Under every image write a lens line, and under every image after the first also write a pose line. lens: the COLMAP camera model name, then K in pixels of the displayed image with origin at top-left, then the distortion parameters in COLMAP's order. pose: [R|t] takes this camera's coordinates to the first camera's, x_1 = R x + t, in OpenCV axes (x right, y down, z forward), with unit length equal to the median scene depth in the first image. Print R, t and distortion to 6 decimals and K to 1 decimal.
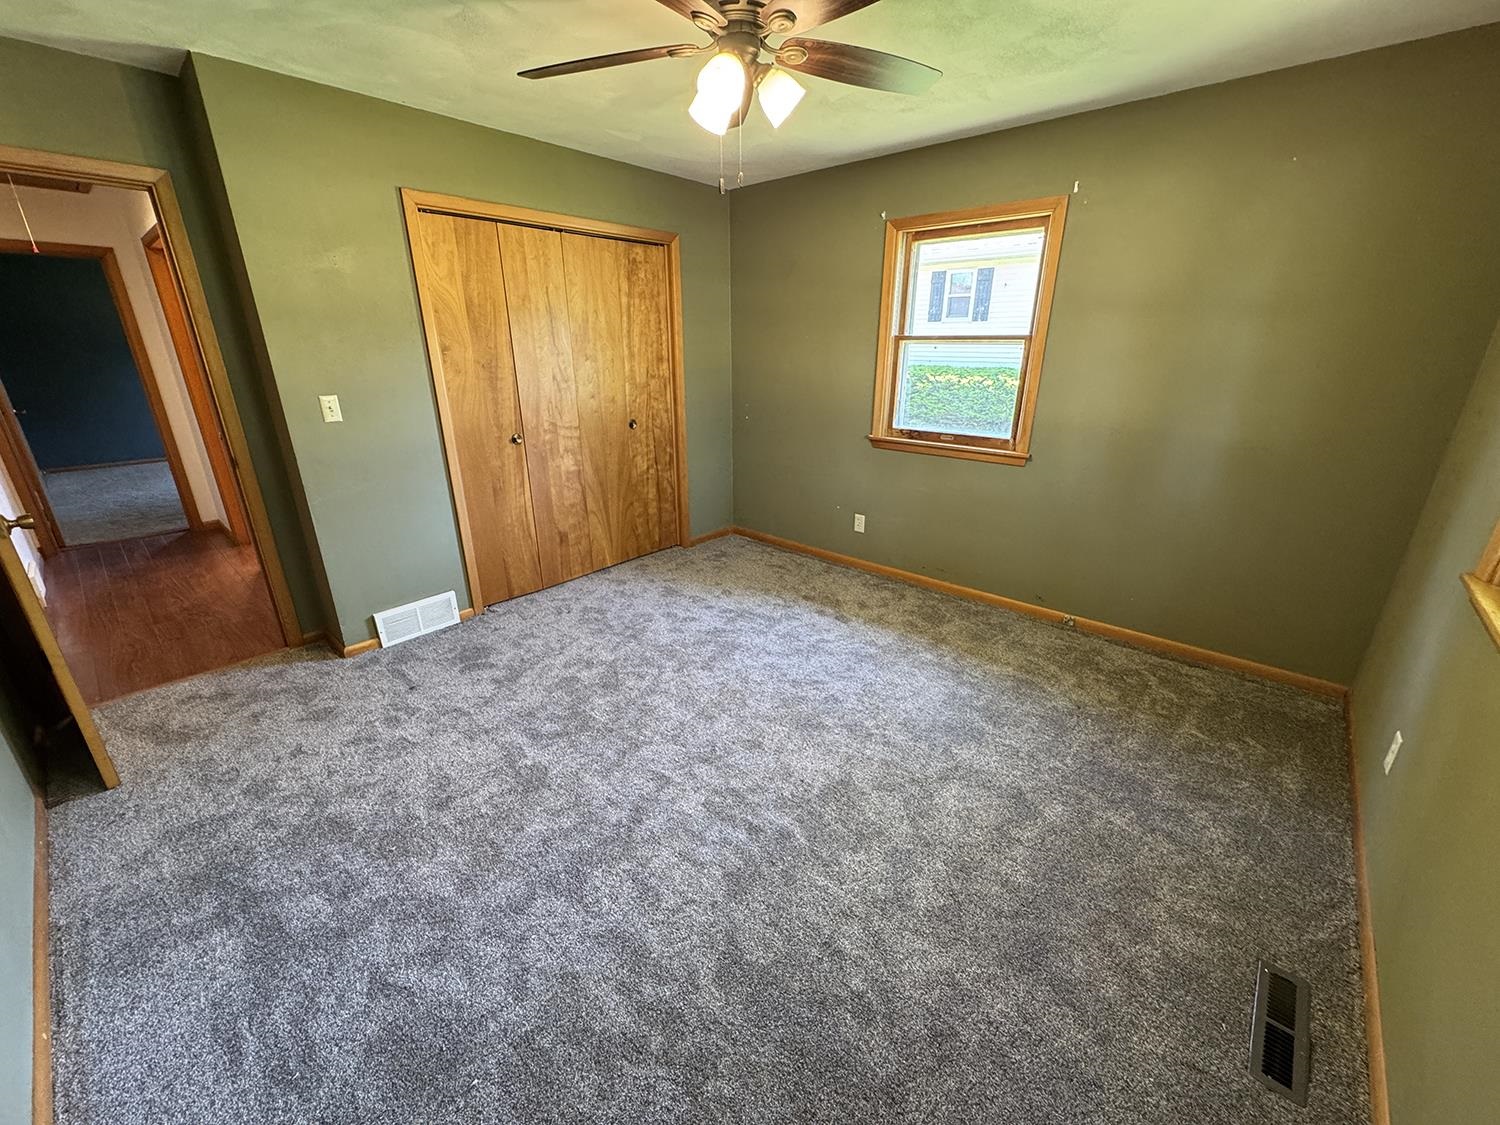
lens RADIAL K [[597.5, 0, 750.0], [0, 597.5, 557.9], [0, 0, 1]] dist [-0.002496, -0.000042]
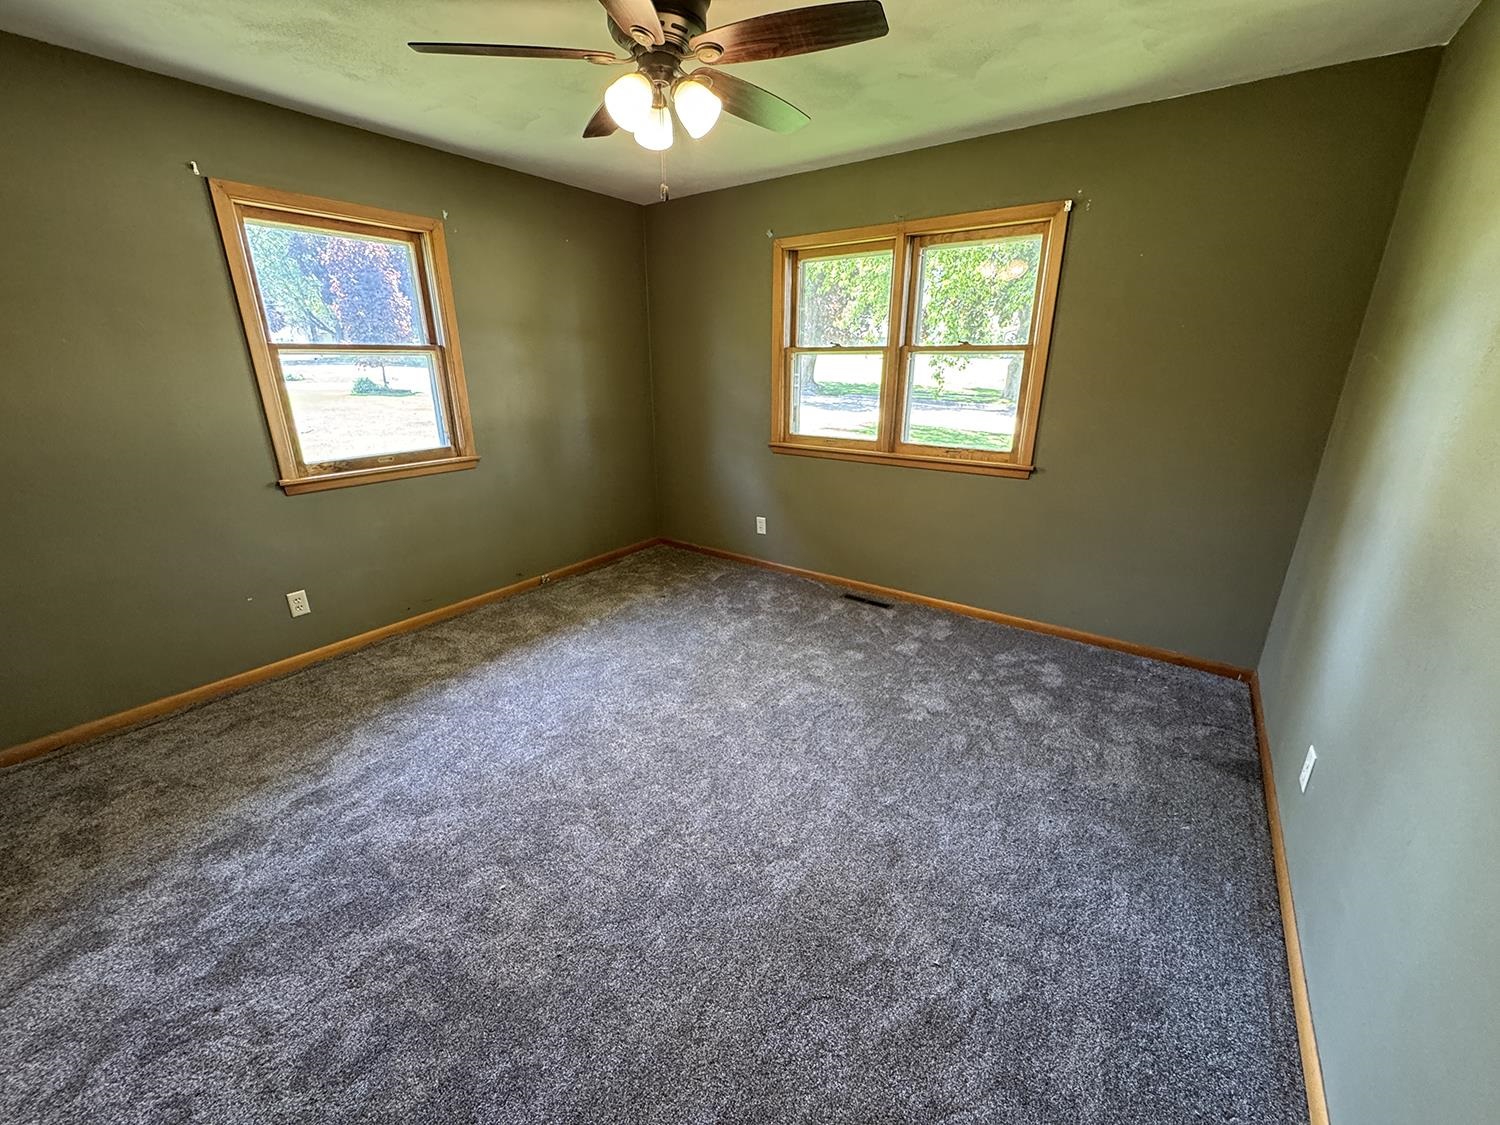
lens RADIAL K [[597.5, 0, 743.2], [0, 597.5, 557.5], [0, 0, 1]] dist [-0.002496, -0.000042]
pose [[-0.089175, -0.316559, 0.944372, -0.638404], [0.340716, 0.881253, 0.327575, -0.194544], [-0.935927, 0.350974, 0.029271, 0.562419]]
